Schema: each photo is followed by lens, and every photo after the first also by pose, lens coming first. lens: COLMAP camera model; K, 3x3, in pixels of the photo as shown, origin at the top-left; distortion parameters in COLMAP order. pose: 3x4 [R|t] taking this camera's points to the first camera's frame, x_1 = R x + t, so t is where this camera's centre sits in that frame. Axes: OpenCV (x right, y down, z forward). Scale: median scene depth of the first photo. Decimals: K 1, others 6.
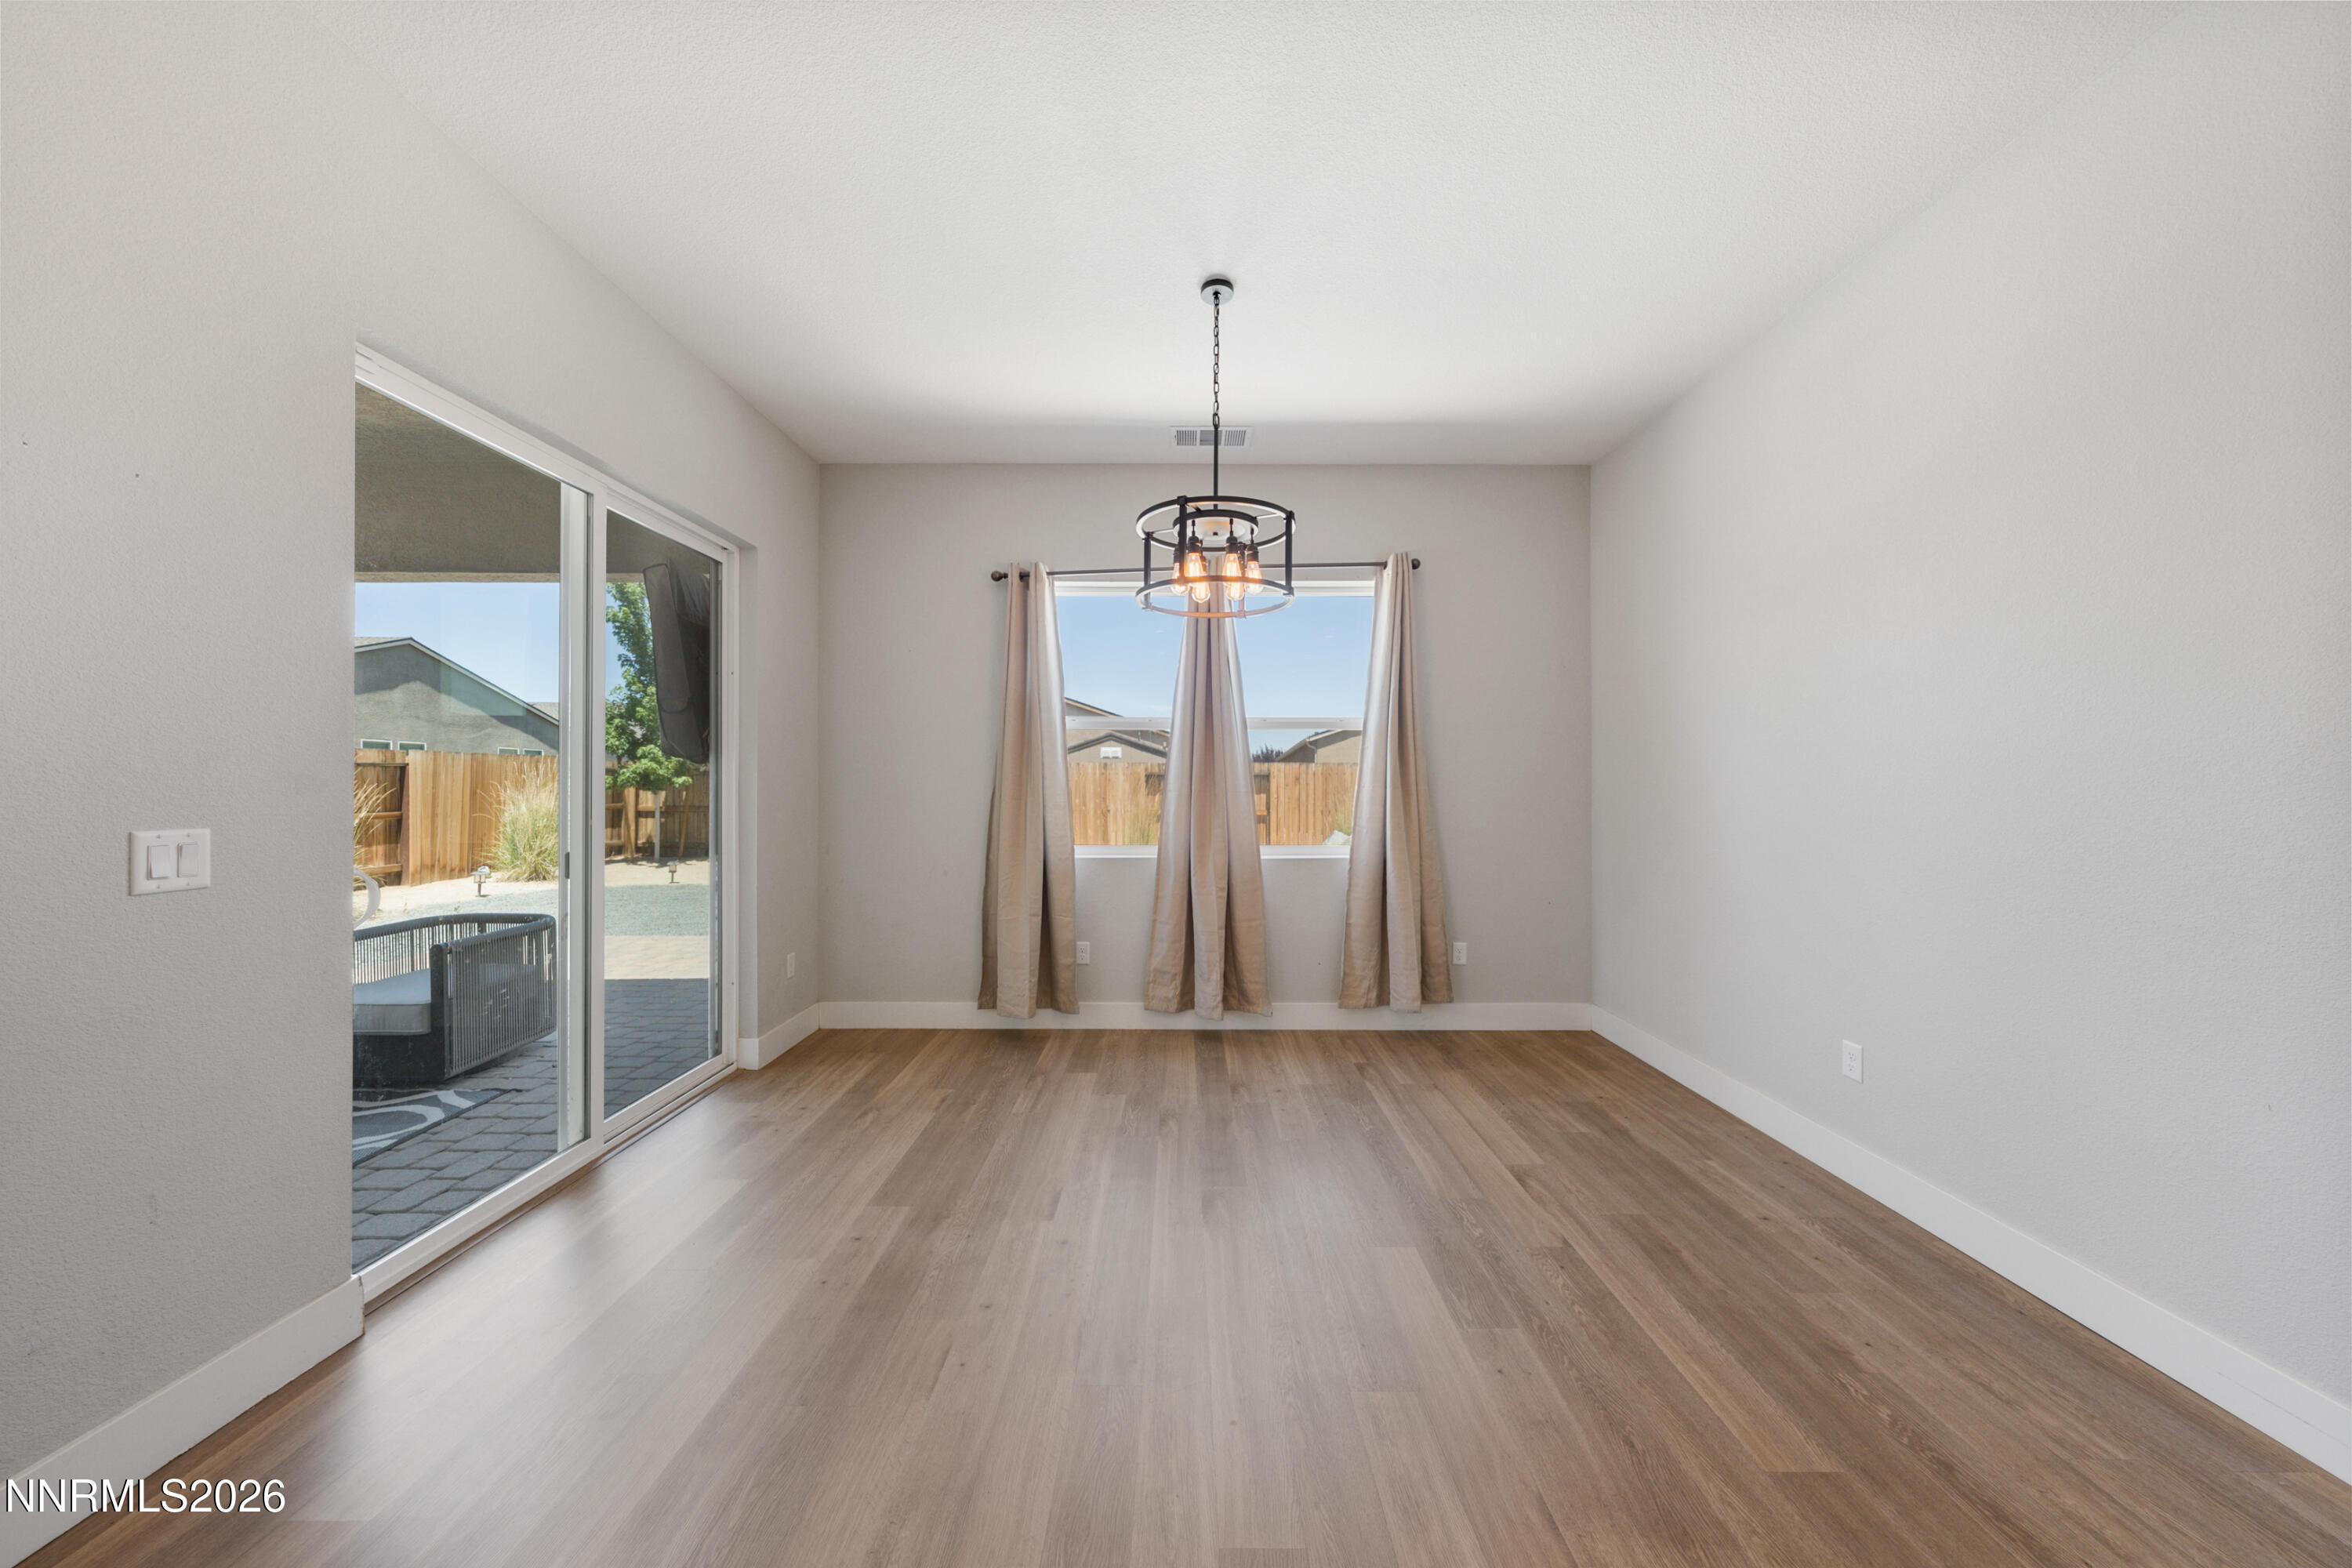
lens RADIAL K [[799.0, 0, 1174.6], [0, 799.0, 778.9], [0, 0, 1]] dist [0.001847, -0.000395]
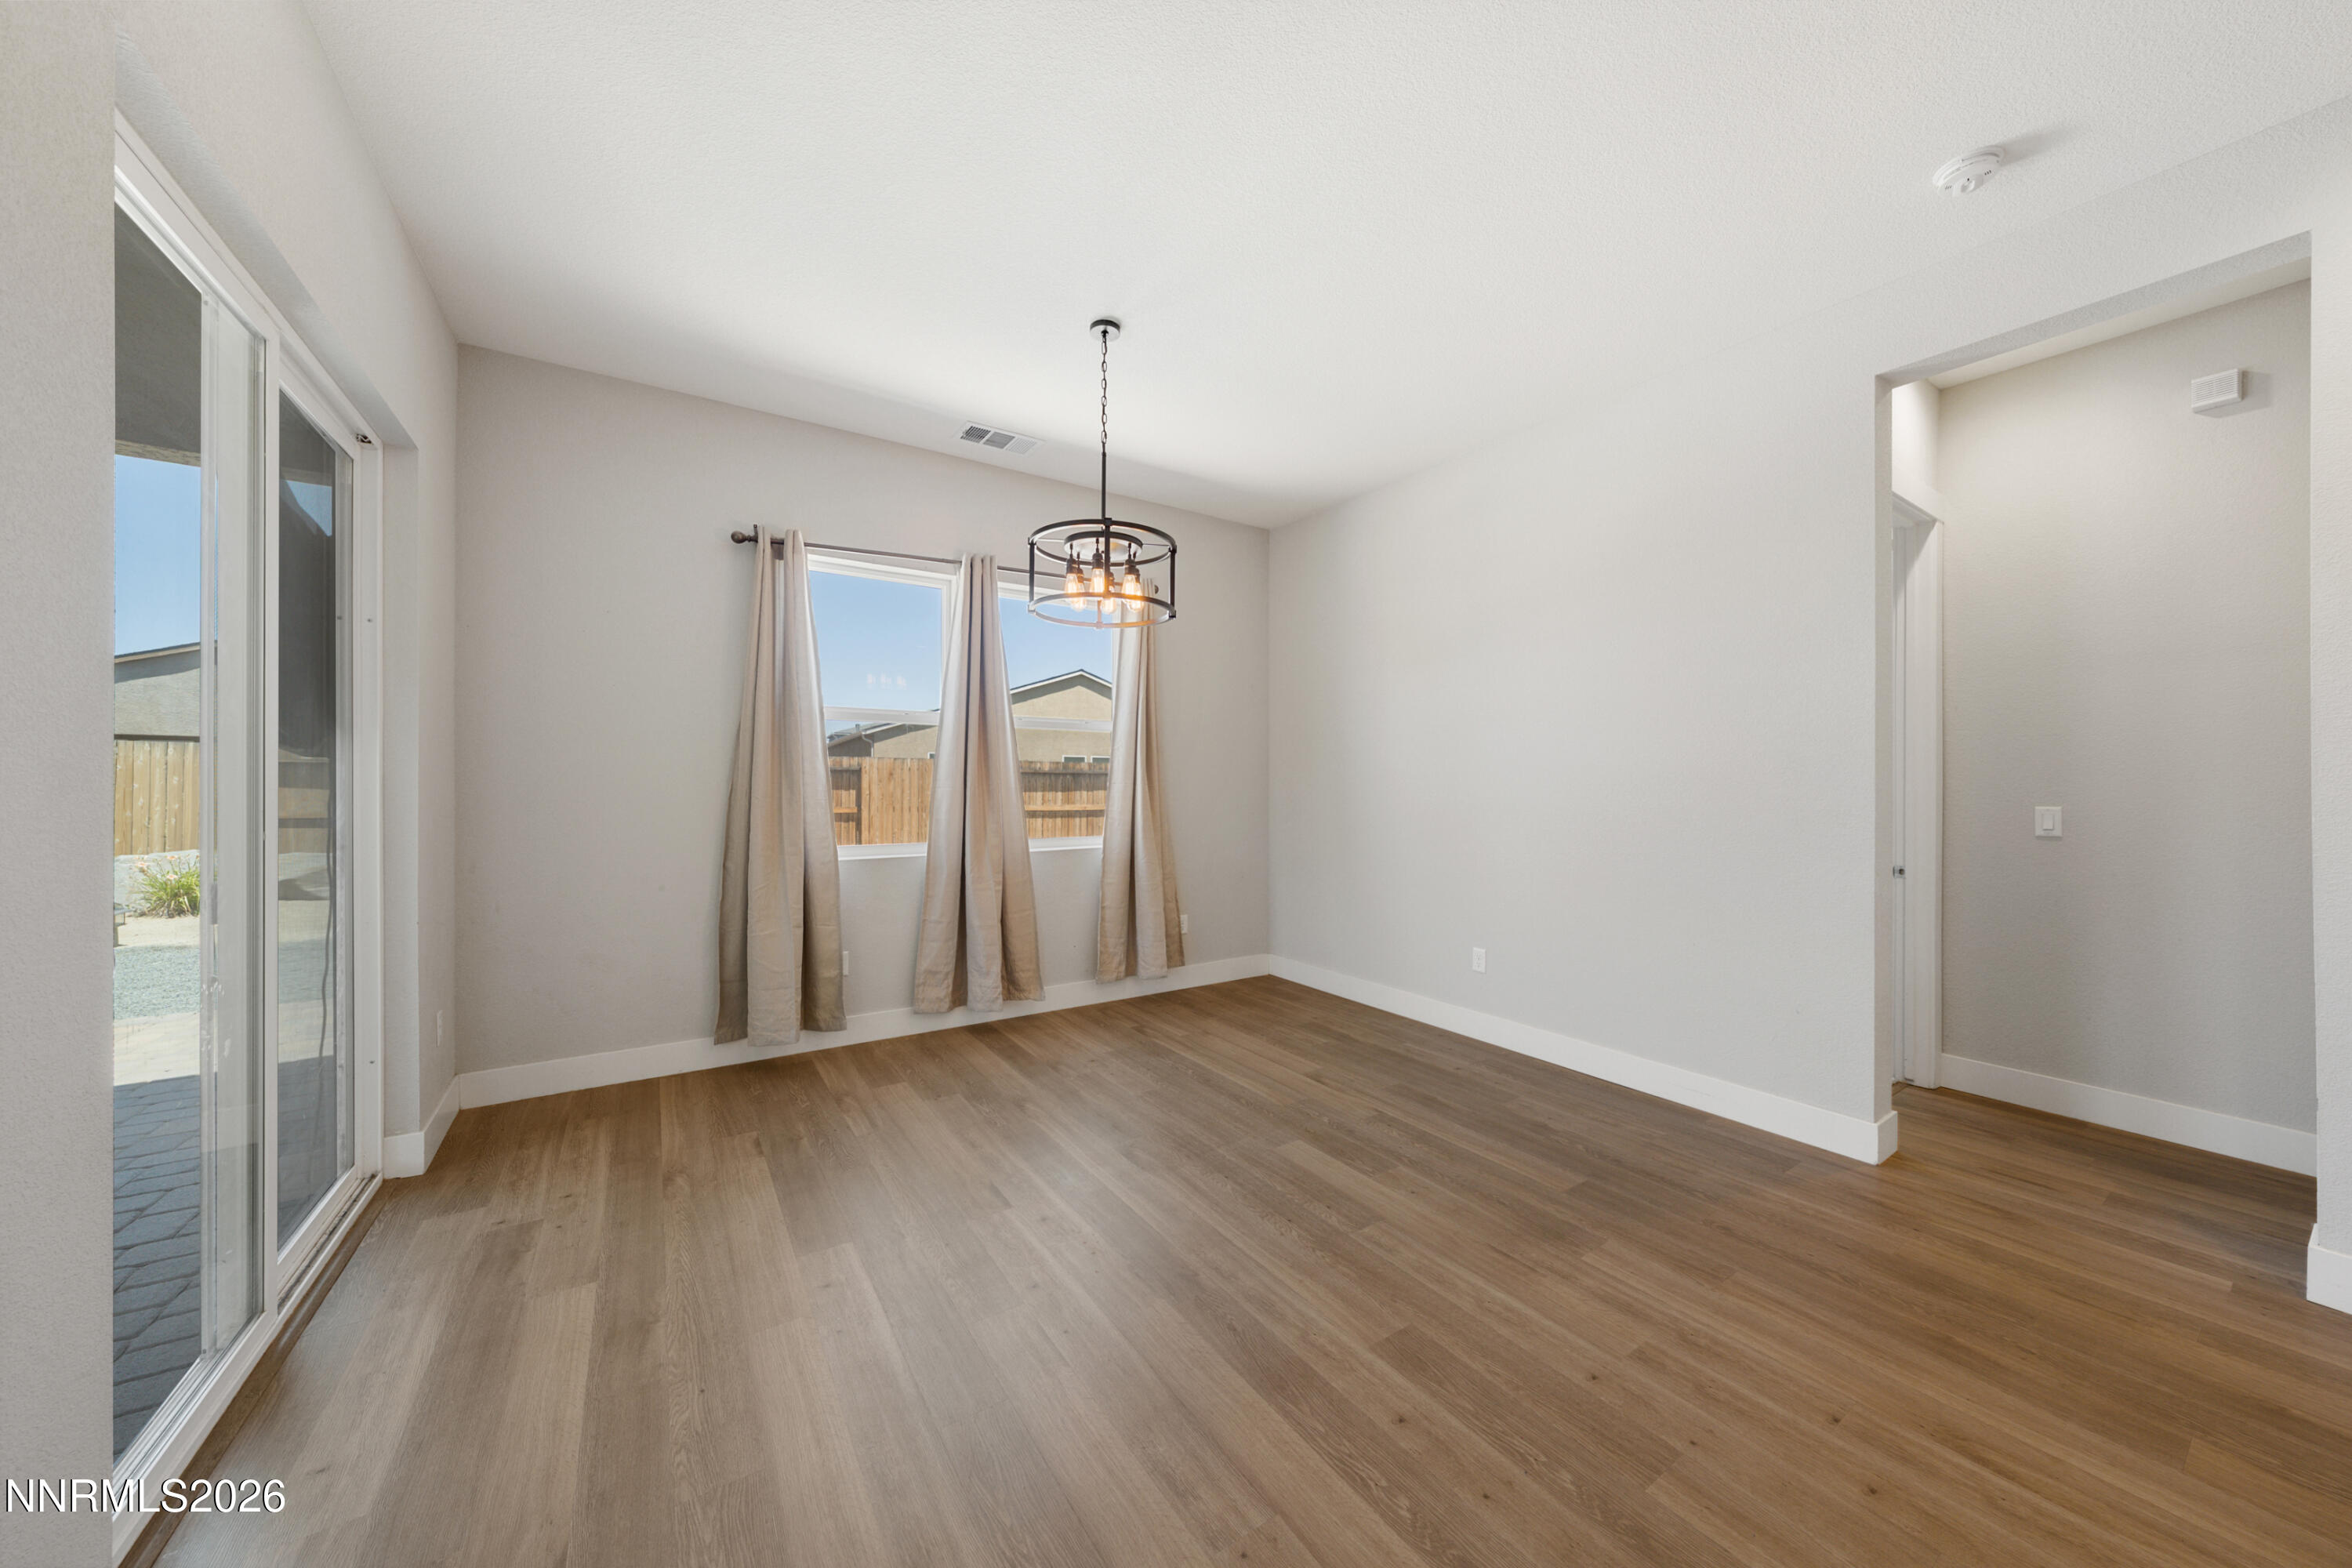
lens RADIAL K [[799.0, 0, 1183.7], [0, 799.0, 781.4], [0, 0, 1]] dist [0.001847, -0.000395]
pose [[0.834078, 0.000795, 0.551647, -0.348088], [-0.005742, 0.999957, 0.007240, -0.001485], [-0.551617, -0.009206, 0.834047, 0.018797]]
